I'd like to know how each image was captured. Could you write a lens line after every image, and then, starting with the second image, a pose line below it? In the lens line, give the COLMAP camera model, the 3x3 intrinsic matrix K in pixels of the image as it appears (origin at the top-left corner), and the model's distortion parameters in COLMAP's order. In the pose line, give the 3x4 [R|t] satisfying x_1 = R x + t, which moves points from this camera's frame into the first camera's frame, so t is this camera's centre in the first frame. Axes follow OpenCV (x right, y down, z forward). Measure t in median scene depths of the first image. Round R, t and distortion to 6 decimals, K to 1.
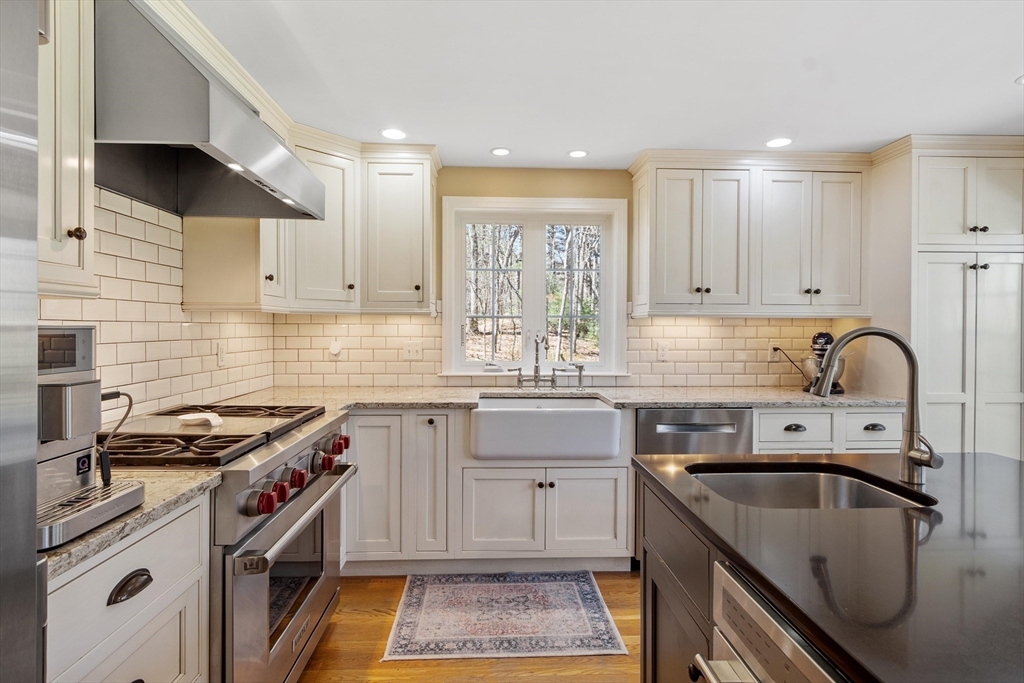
lens RADIAL K [[503.8, 0, 512.0], [0, 503.8, 341.5], [0, 0, 1]] dist [0.002273, 0.000082]
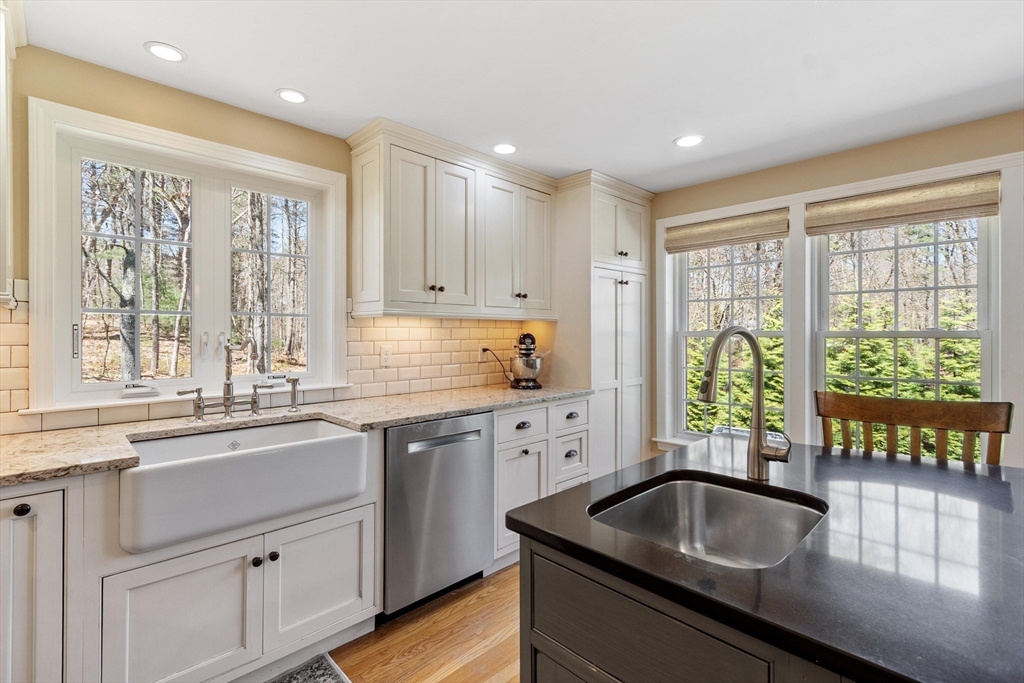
lens RADIAL K [[466.8, 0, 509.2], [0, 466.8, 336.3], [0, 0, 1]] dist [0.005413, 0.000393]
pose [[0.748708, -0.007460, 0.662858, -0.091150], [0.018211, 0.999791, -0.009317, -0.003467], [-0.662649, 0.019047, 0.748687, 0.270250]]
